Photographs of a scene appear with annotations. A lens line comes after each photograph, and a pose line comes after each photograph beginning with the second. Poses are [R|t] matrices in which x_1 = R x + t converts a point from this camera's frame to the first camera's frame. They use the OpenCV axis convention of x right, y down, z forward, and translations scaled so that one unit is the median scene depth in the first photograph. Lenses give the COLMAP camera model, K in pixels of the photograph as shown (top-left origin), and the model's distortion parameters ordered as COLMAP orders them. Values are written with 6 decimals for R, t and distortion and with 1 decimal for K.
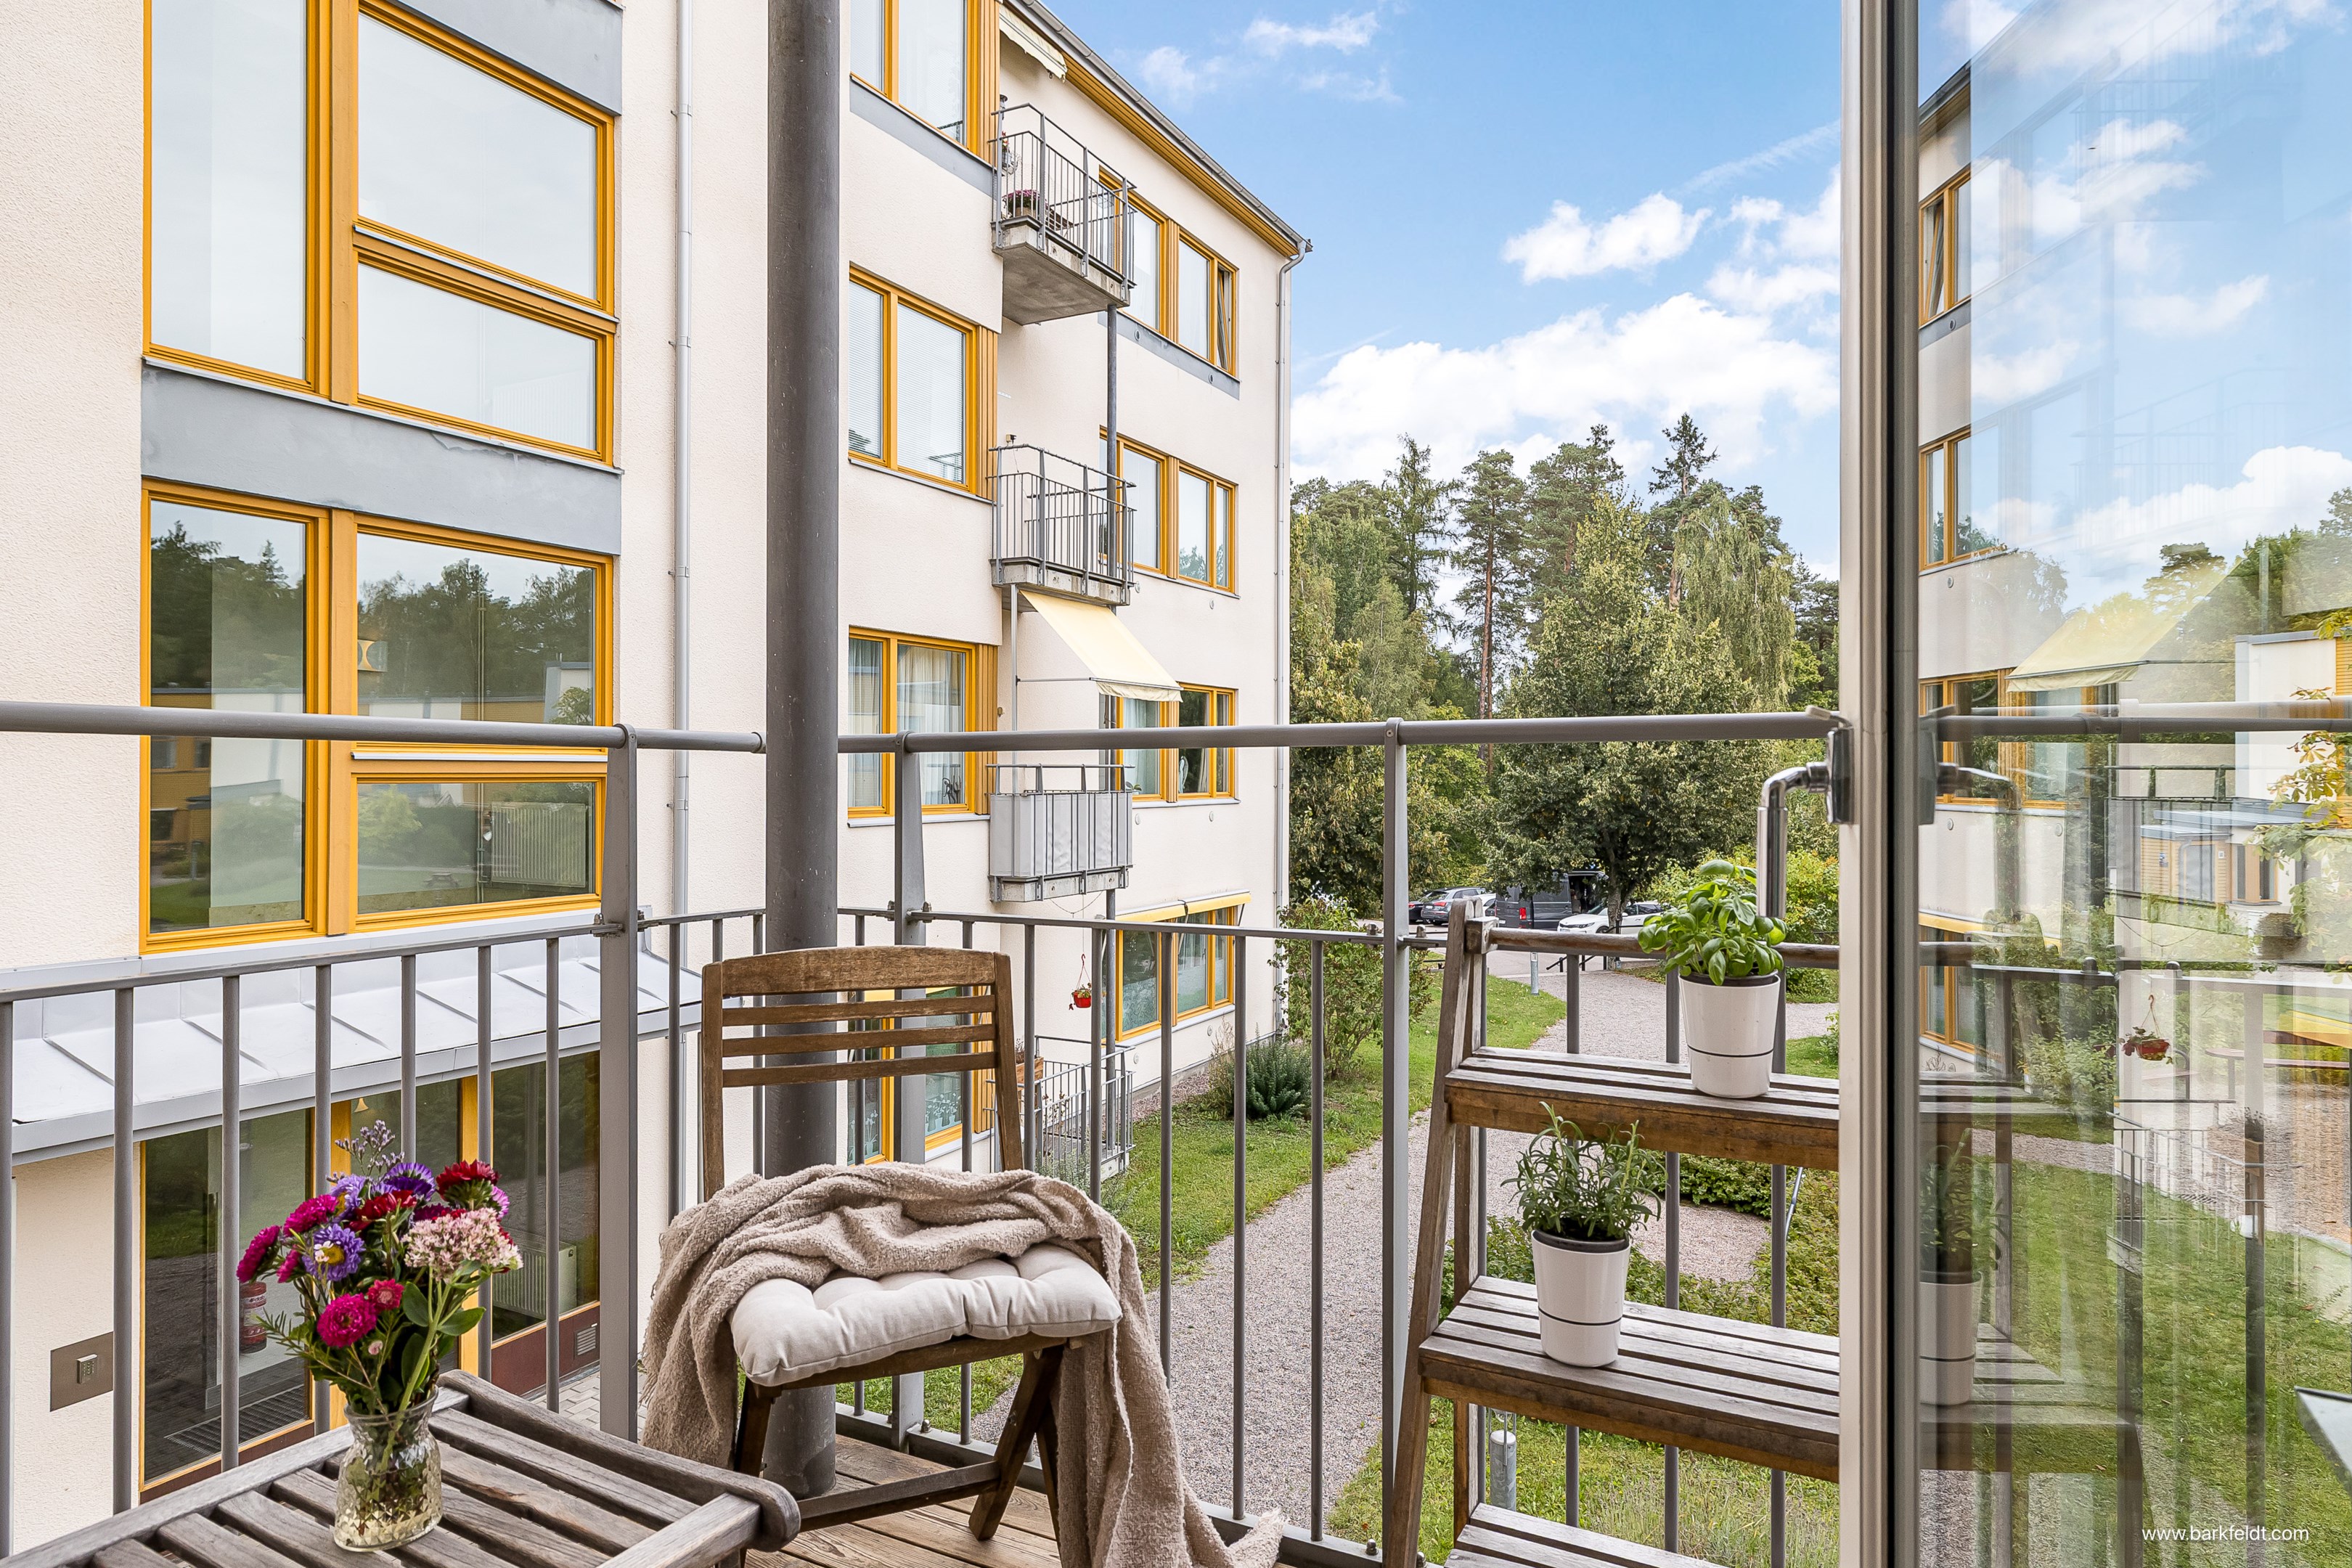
lens RADIAL K [[1371.2, 0, 1174.9], [0, 1371.2, 767.3], [0, 0, 1]] dist [0.004214, -0.000147]
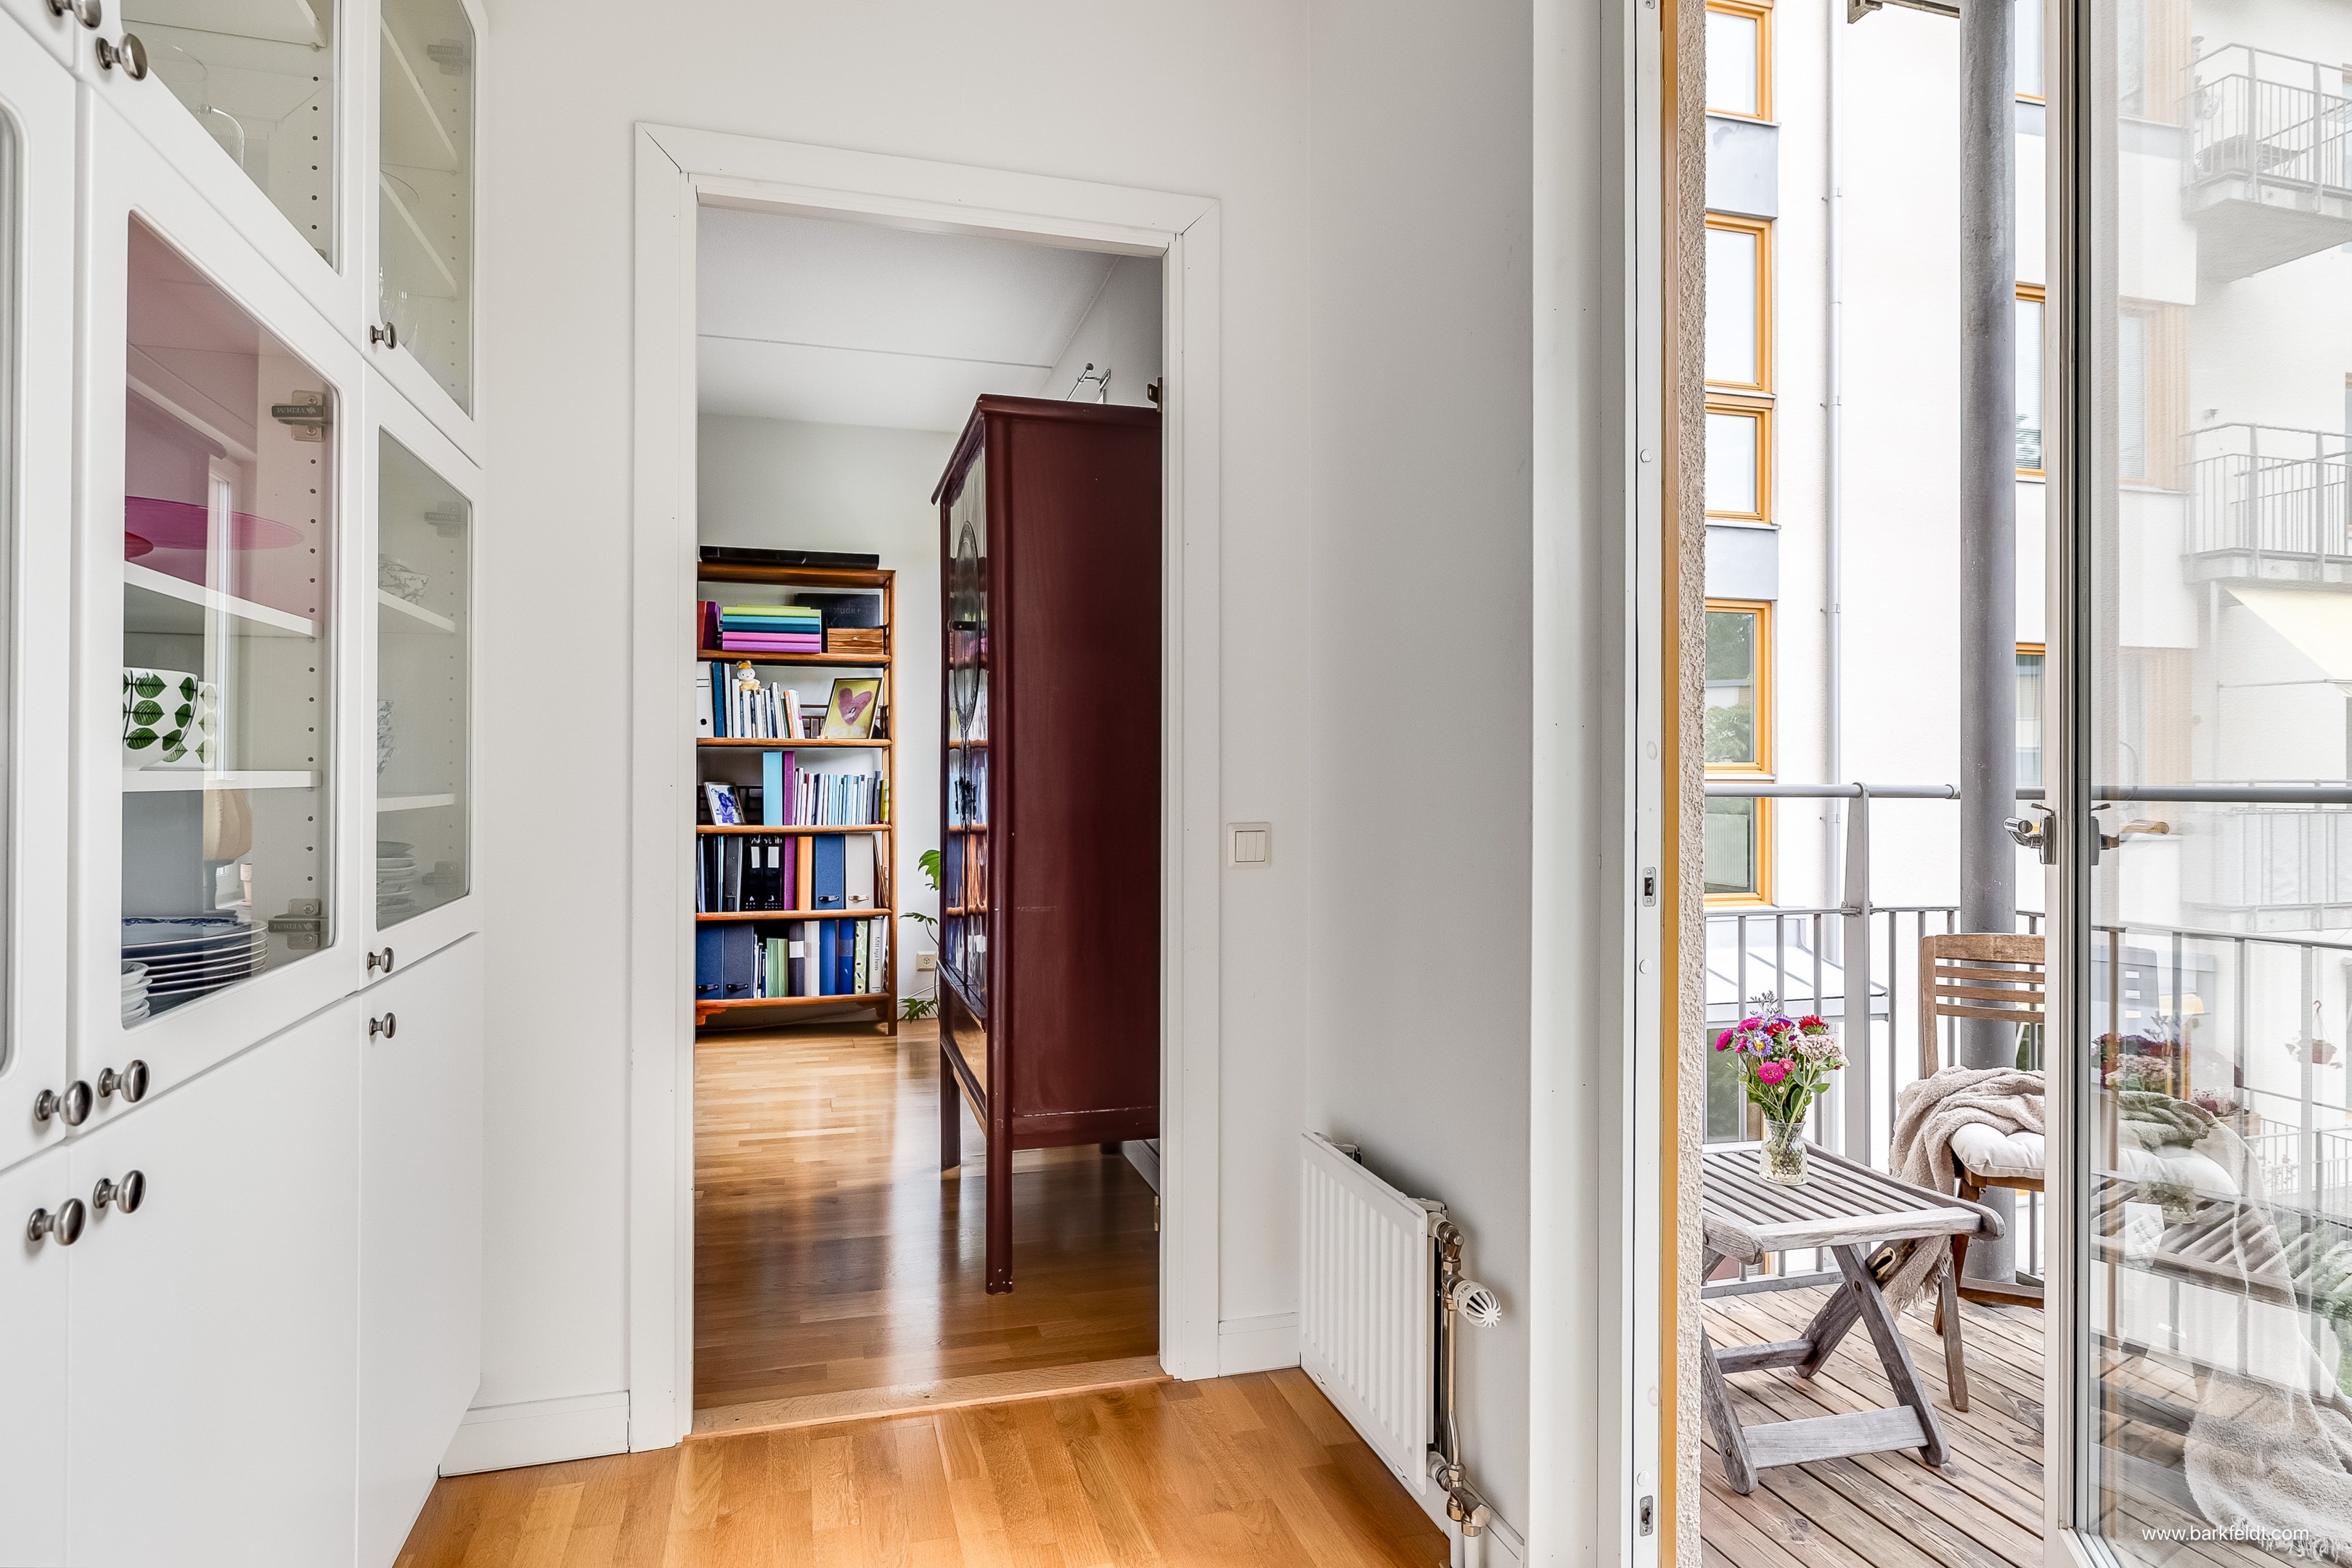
lens RADIAL K [[1315.9, 0, 1175.1], [0, 1315.9, 769.9], [0, 0, 1]] dist [-0.001026, -0.001663]
pose [[0.701681, -0.003223, -0.712484, 0.025684], [0.001103, 0.999993, -0.003437, -0.008549], [0.712491, 0.001626, 0.701680, -0.129109]]
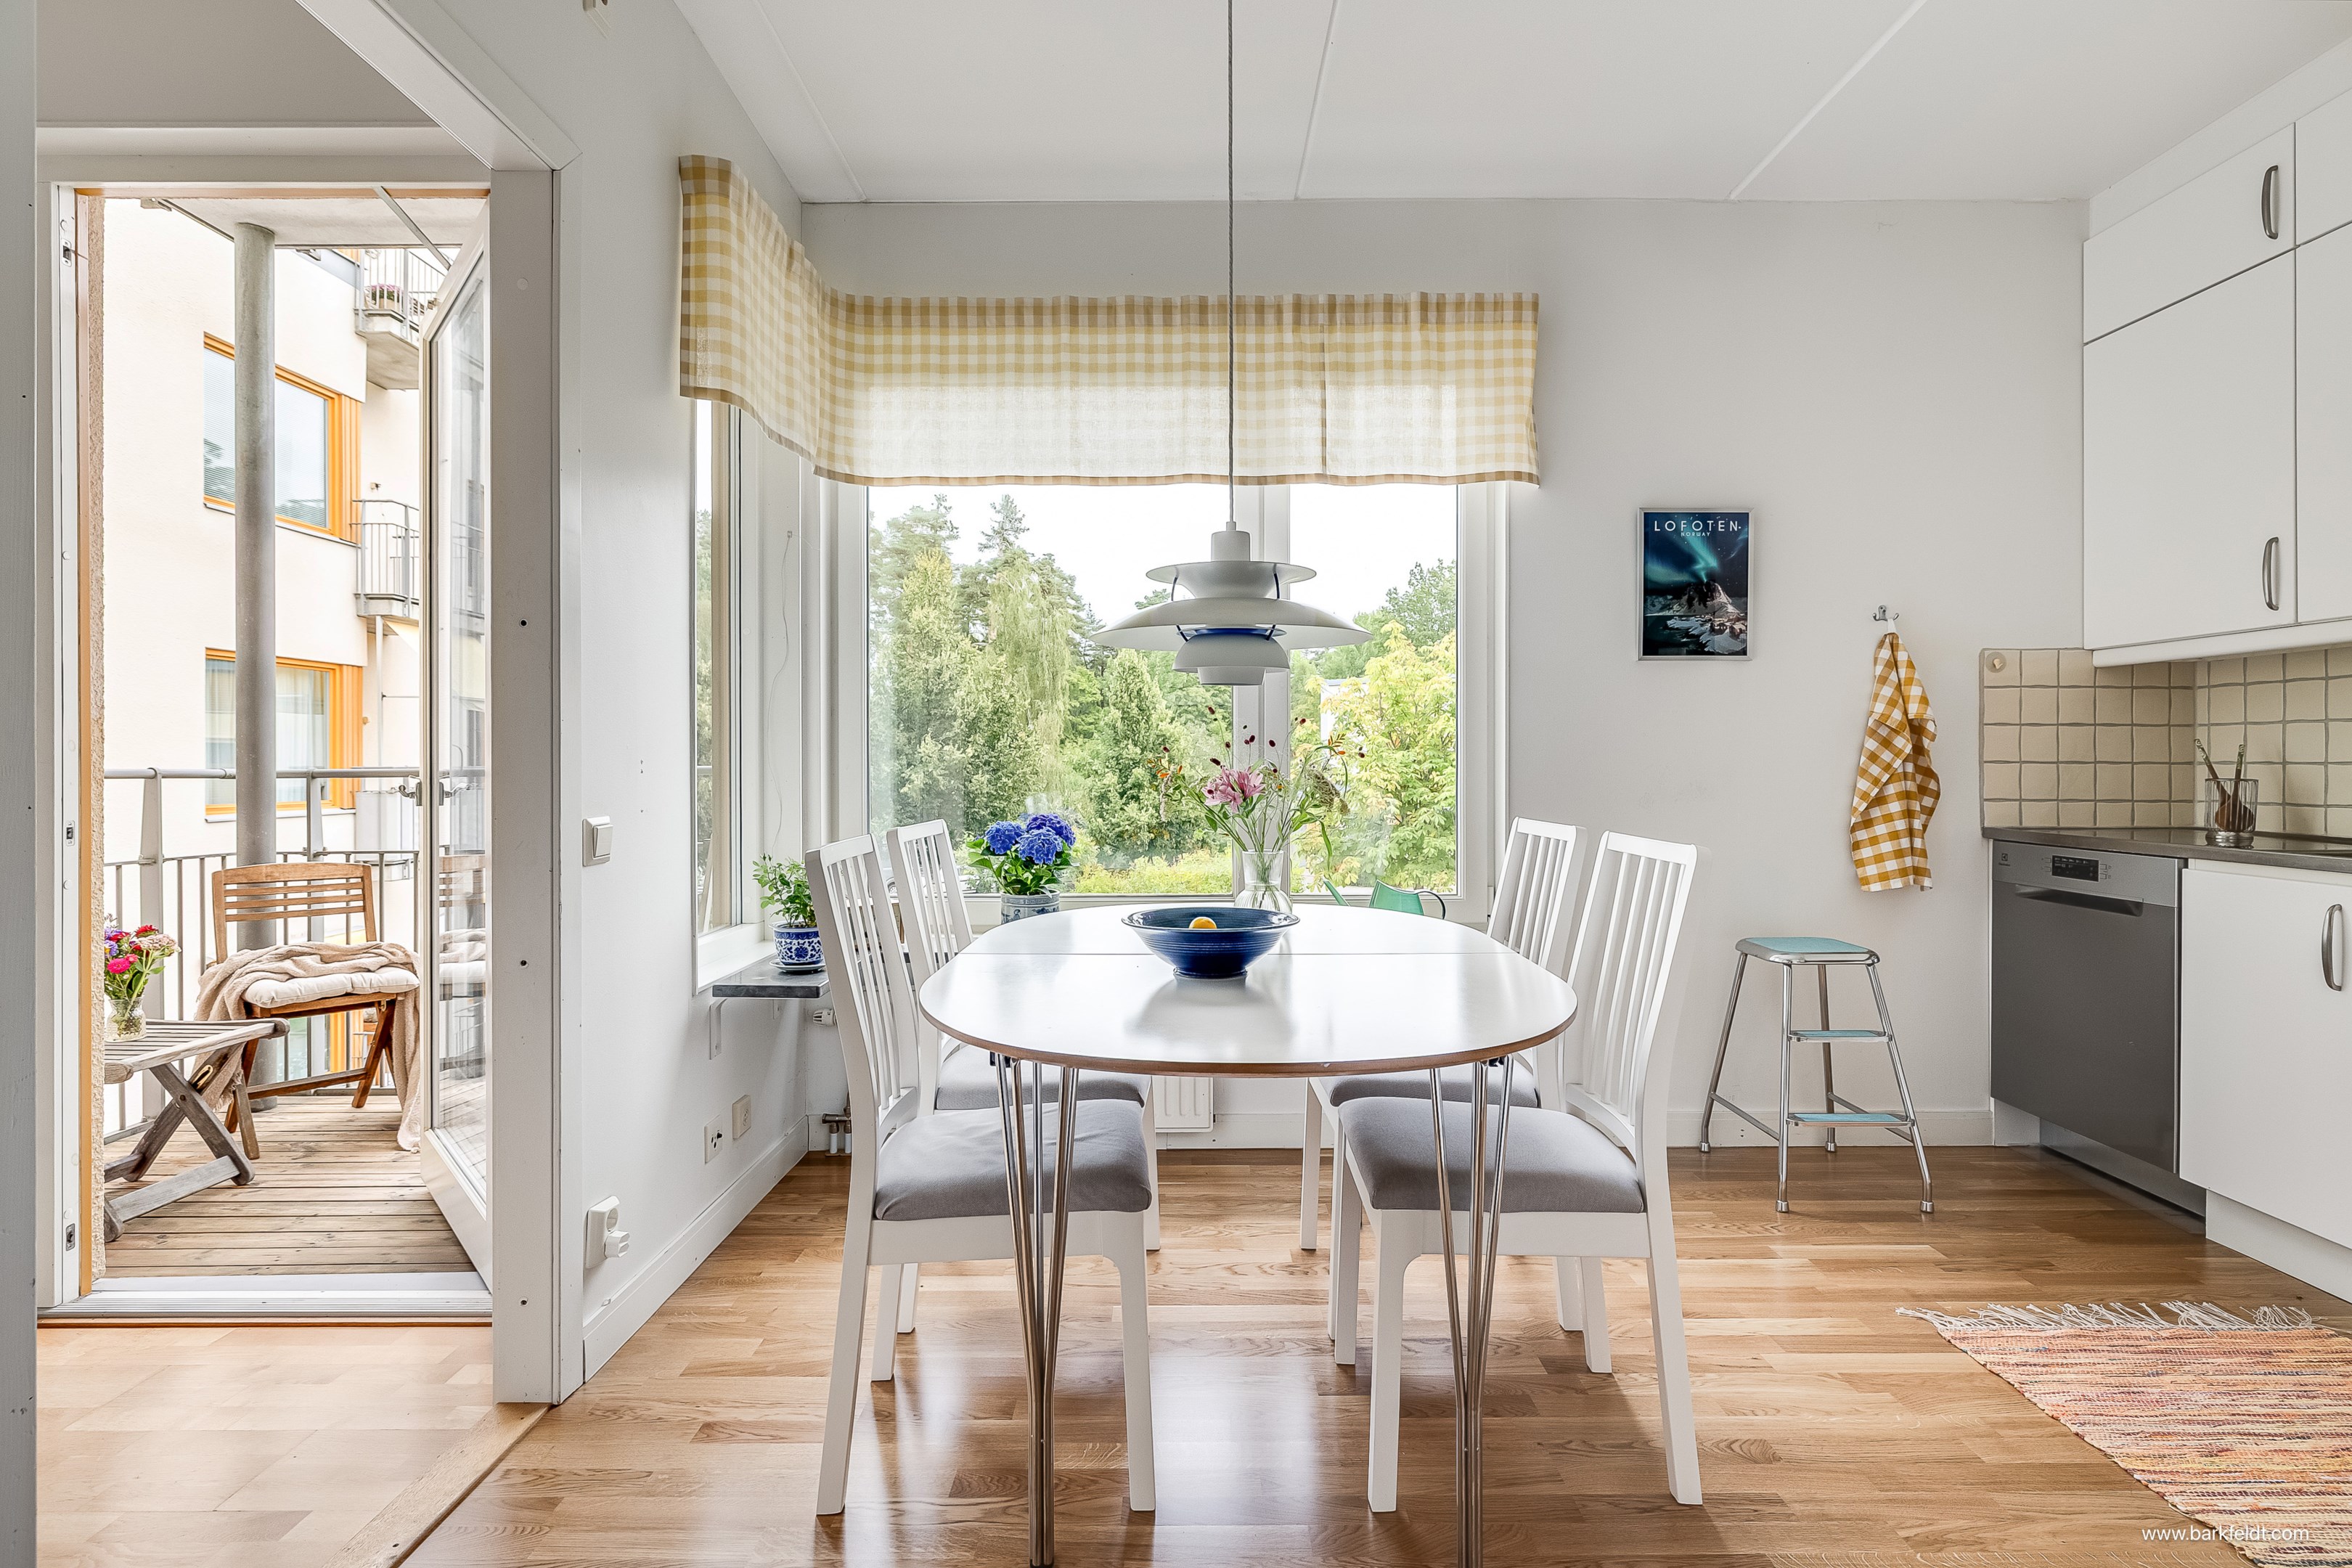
lens RADIAL K [[1129.3, 0, 1178.8], [0, 1129.3, 771.2], [0, 0, 1]] dist [0.000746, -0.001452]
pose [[0.878984, -0.004132, 0.476833, 0.035755], [-0.000067, 0.999961, 0.008787, -0.008475], [-0.476851, -0.007756, 0.878950, -0.278759]]
